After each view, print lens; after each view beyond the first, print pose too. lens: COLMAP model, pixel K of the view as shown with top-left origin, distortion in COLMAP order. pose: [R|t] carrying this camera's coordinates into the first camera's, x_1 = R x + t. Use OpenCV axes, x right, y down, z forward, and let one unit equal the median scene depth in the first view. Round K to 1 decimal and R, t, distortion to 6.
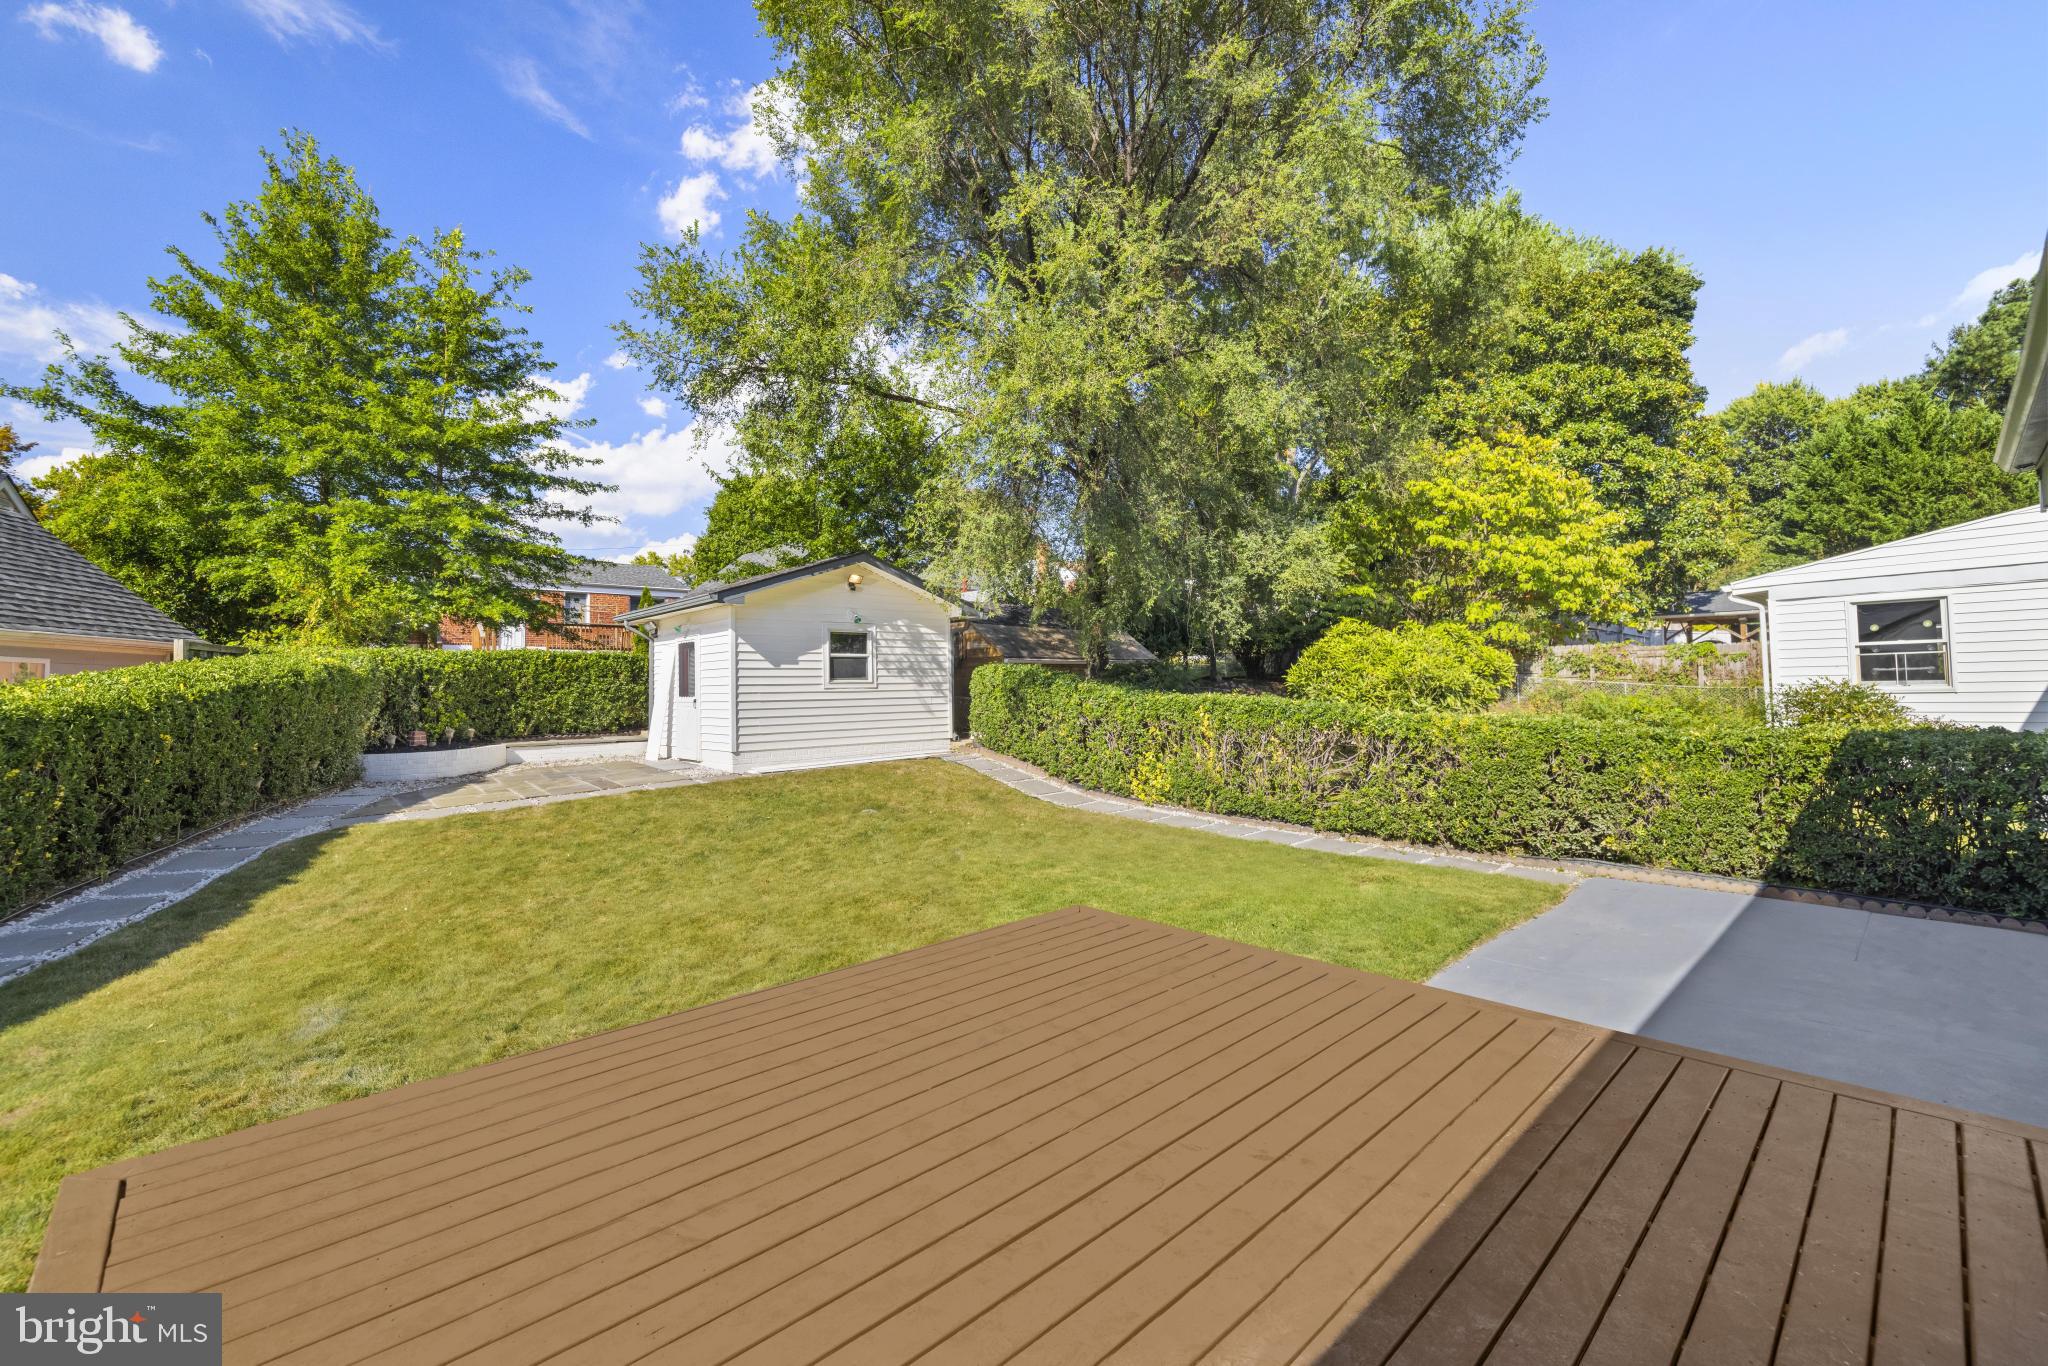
lens RADIAL K [[863.5, 0, 1029.0], [0, 863.5, 681.9], [0, 0, 1]] dist [-0.000956, 0.000465]
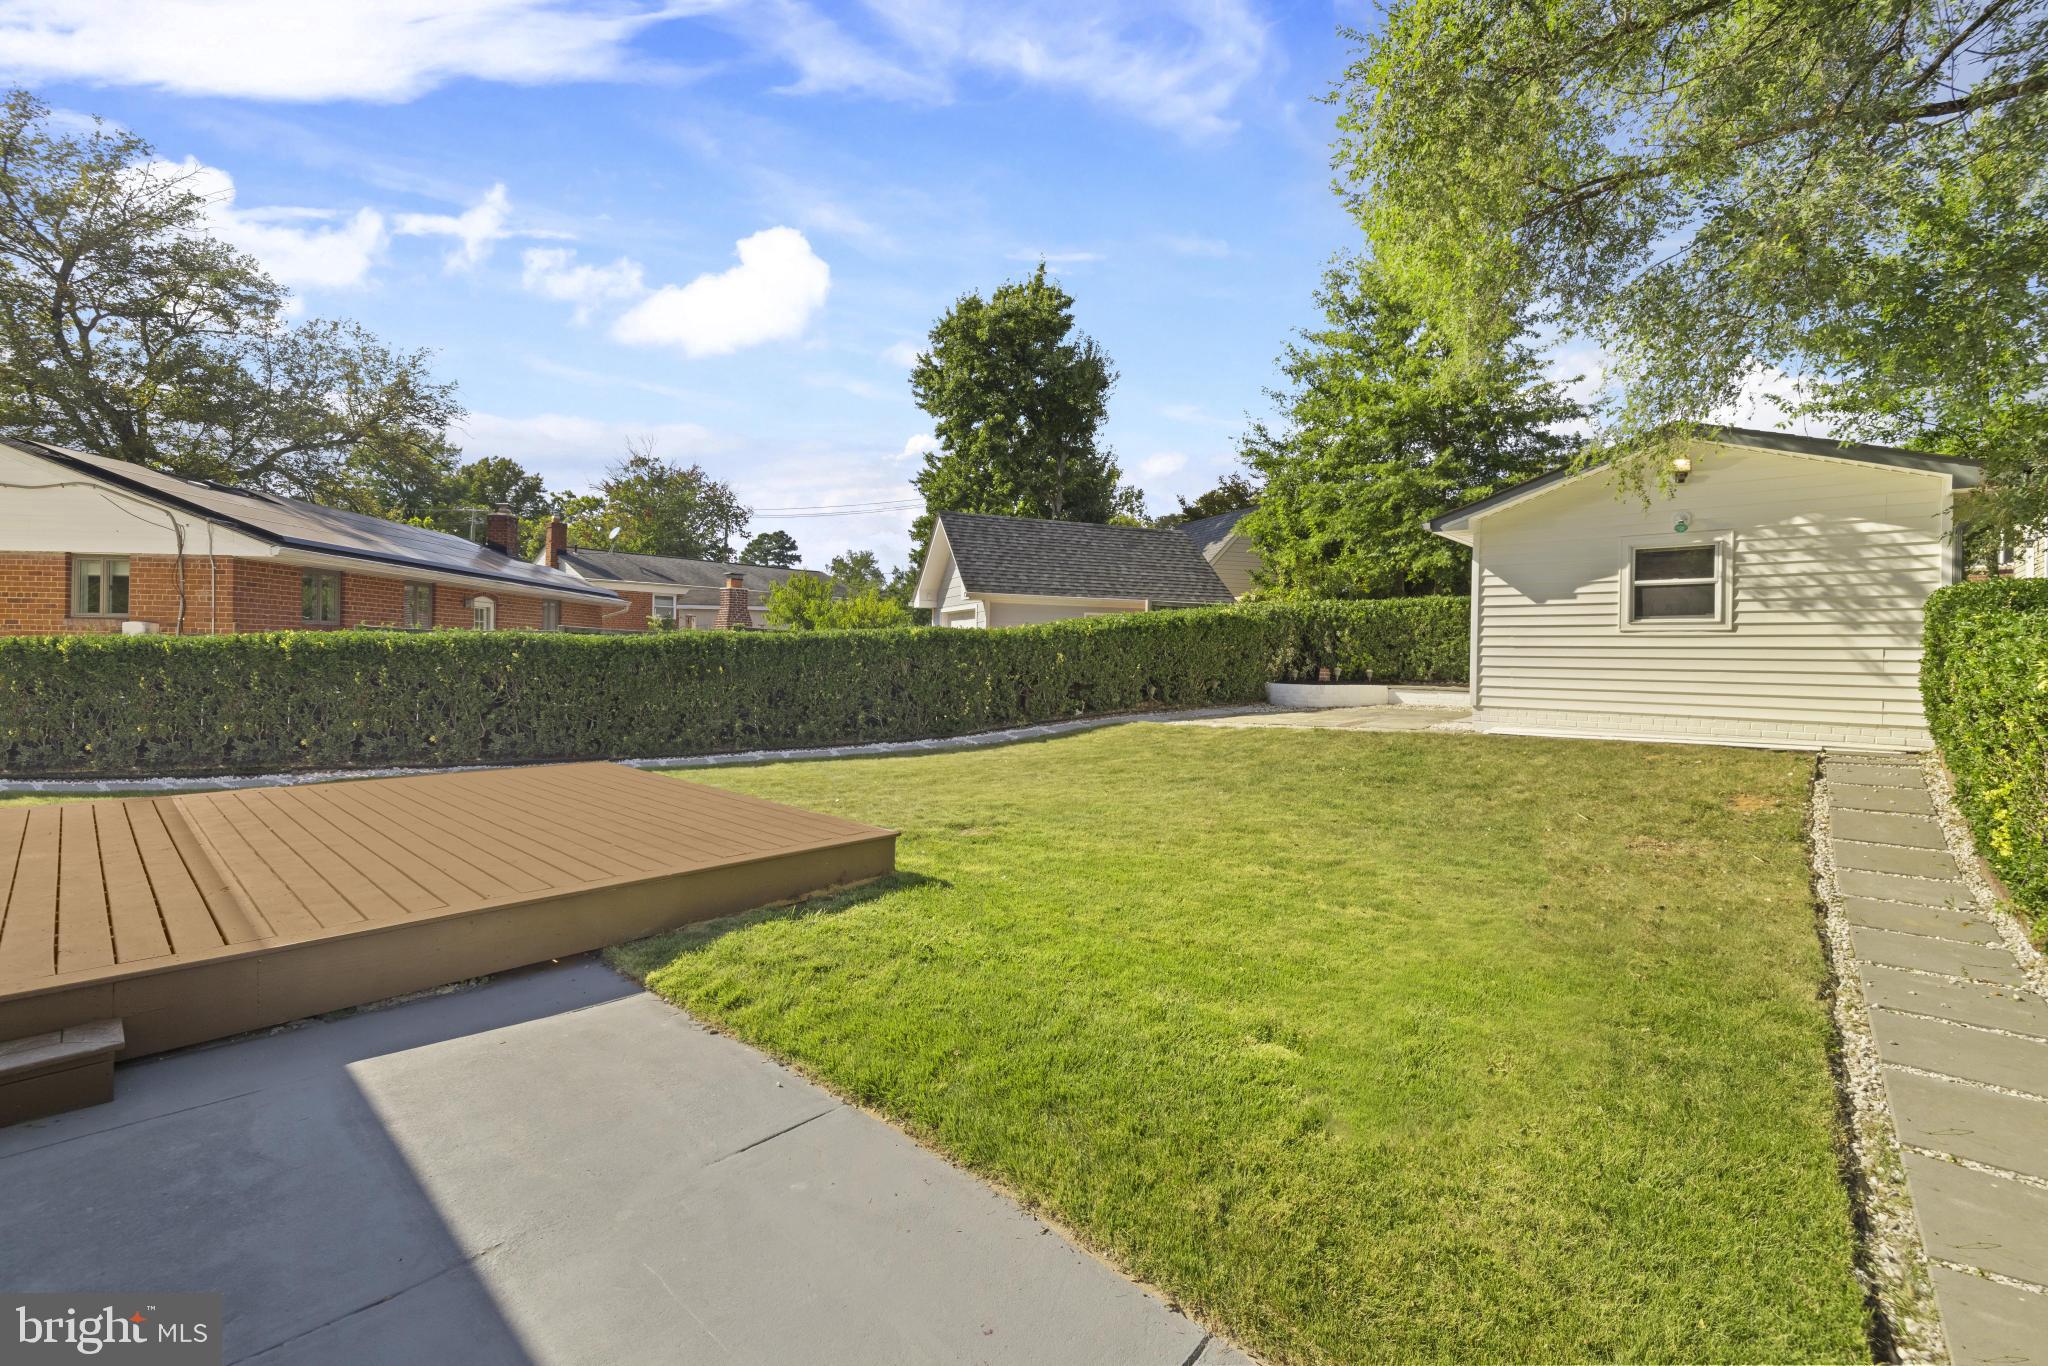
lens RADIAL K [[863.5, 0, 1010.2], [0, 863.5, 672.4], [0, 0, 1]] dist [-0.000956, 0.000465]
pose [[0.075528, 0.038948, -0.996383, 0.422857], [-0.011198, 0.999207, 0.038210, 0.019507], [0.997081, 0.008272, 0.075904, 0.441527]]
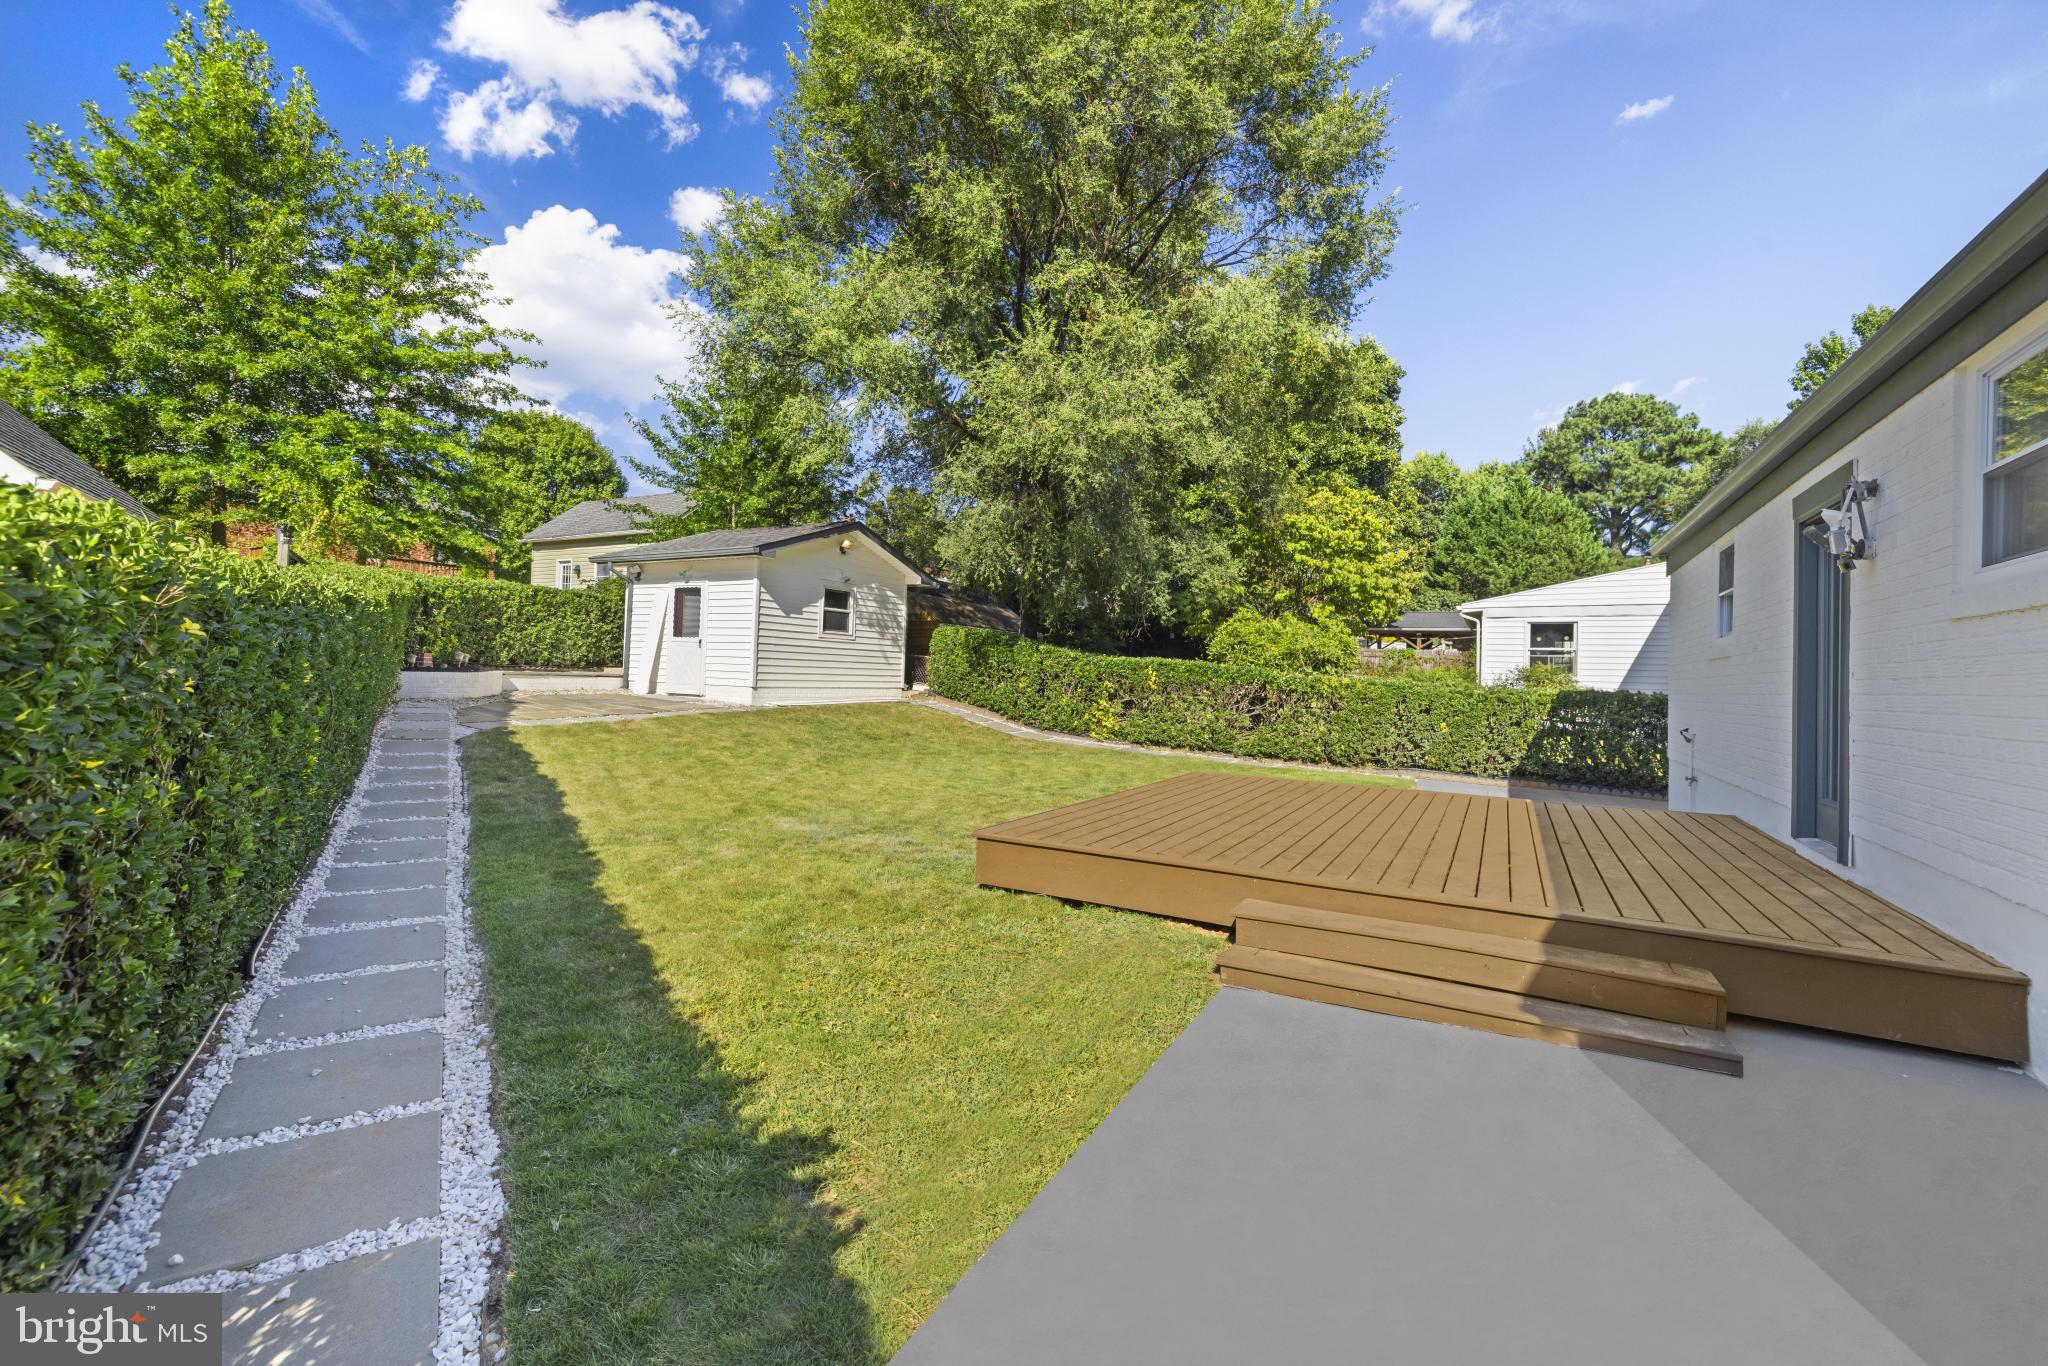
lens RADIAL K [[863.5, 0, 1026.0], [0, 863.5, 684.3], [0, 0, 1]] dist [-0.000956, 0.000465]
pose [[0.951294, 0.046768, 0.304718, -0.316901], [-0.053549, 0.998468, 0.013930, 0.038883], [-0.303600, -0.029569, 0.952341, -0.178784]]
